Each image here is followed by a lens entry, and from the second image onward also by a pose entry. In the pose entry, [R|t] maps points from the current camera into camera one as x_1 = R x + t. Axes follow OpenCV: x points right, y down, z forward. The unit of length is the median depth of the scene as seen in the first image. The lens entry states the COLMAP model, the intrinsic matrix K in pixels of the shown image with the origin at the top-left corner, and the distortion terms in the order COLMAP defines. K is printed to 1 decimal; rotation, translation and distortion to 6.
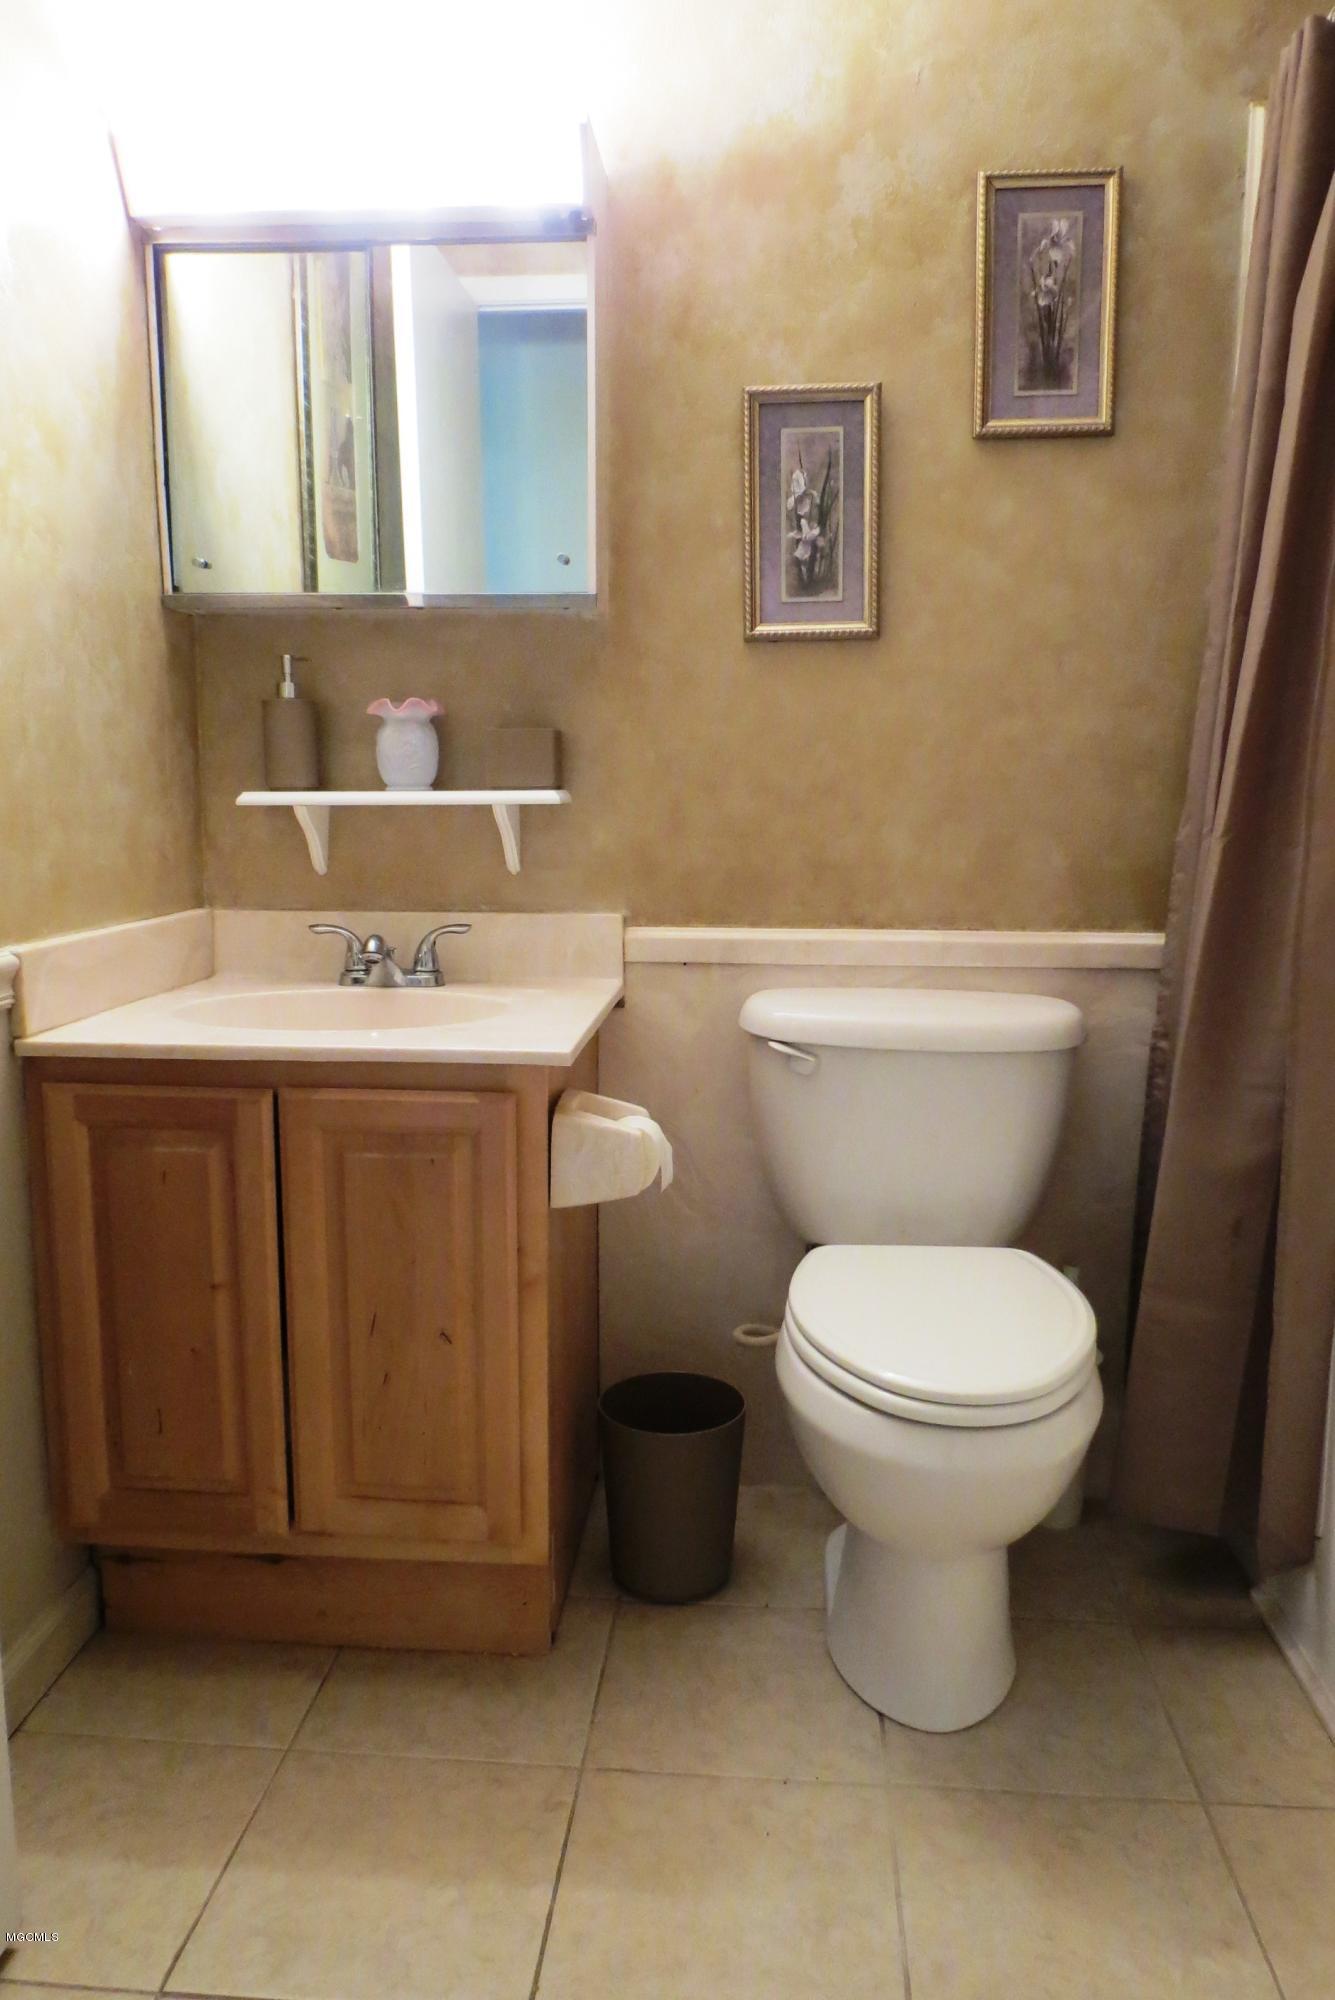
lens RADIAL K [[1425.0, 0, 671.3], [0, 1425.0, 998.9], [0, 0, 1]] dist [-0.025598, 0.006688]
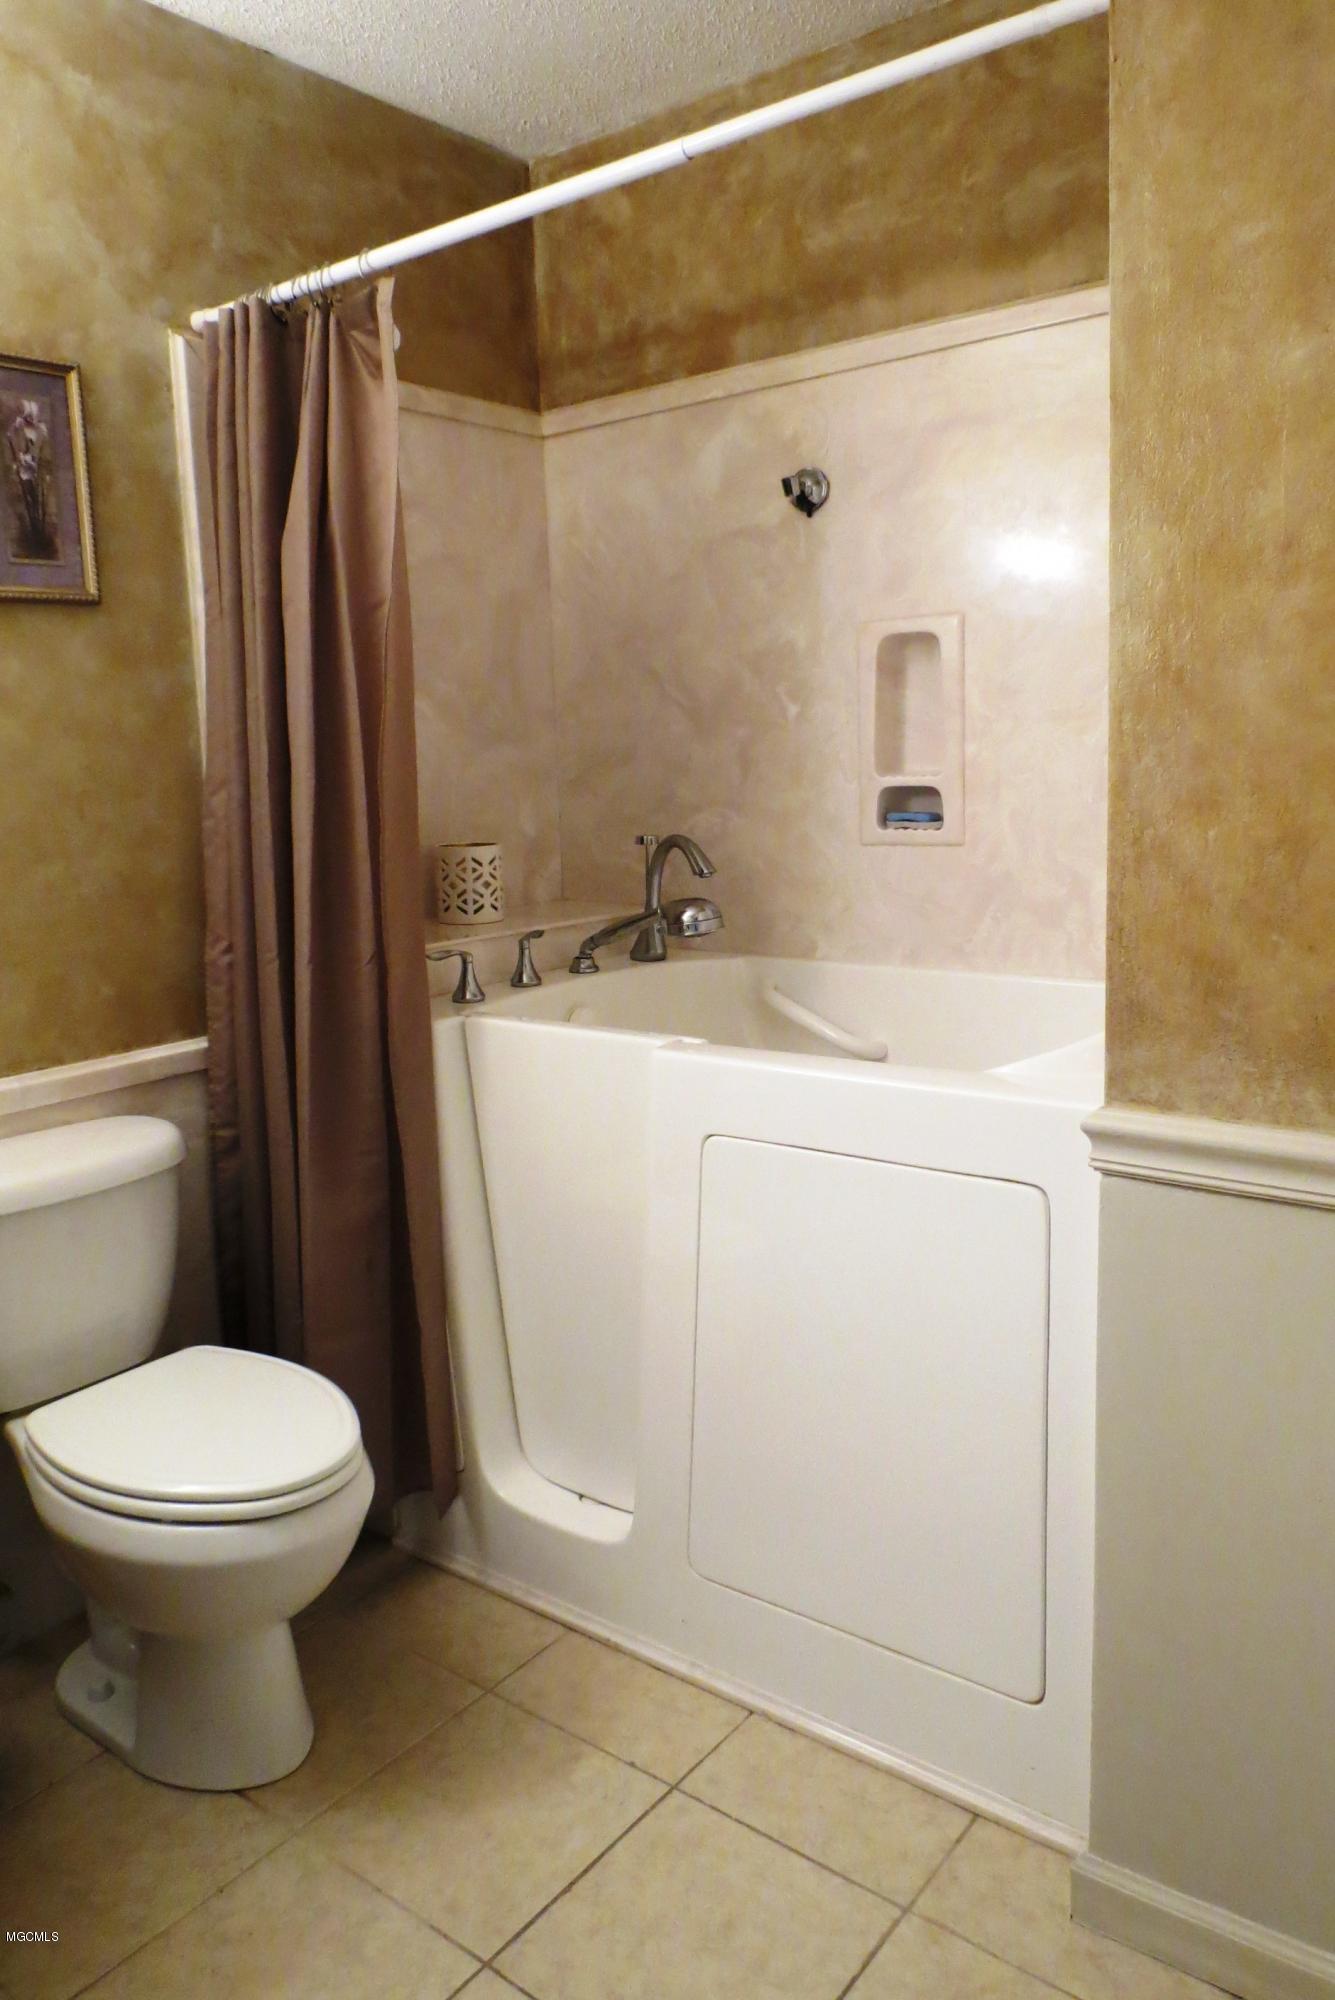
lens RADIAL K [[1425.0, 0, 672.1], [0, 1425.0, 1000.0], [0, 0, 1]] dist [-0.025598, 0.006688]
pose [[0.553162, -0.169048, 0.815742, -0.396443], [0.163542, 0.982177, 0.092639, -0.128310], [-0.816863, 0.082164, 0.570949, 0.036741]]
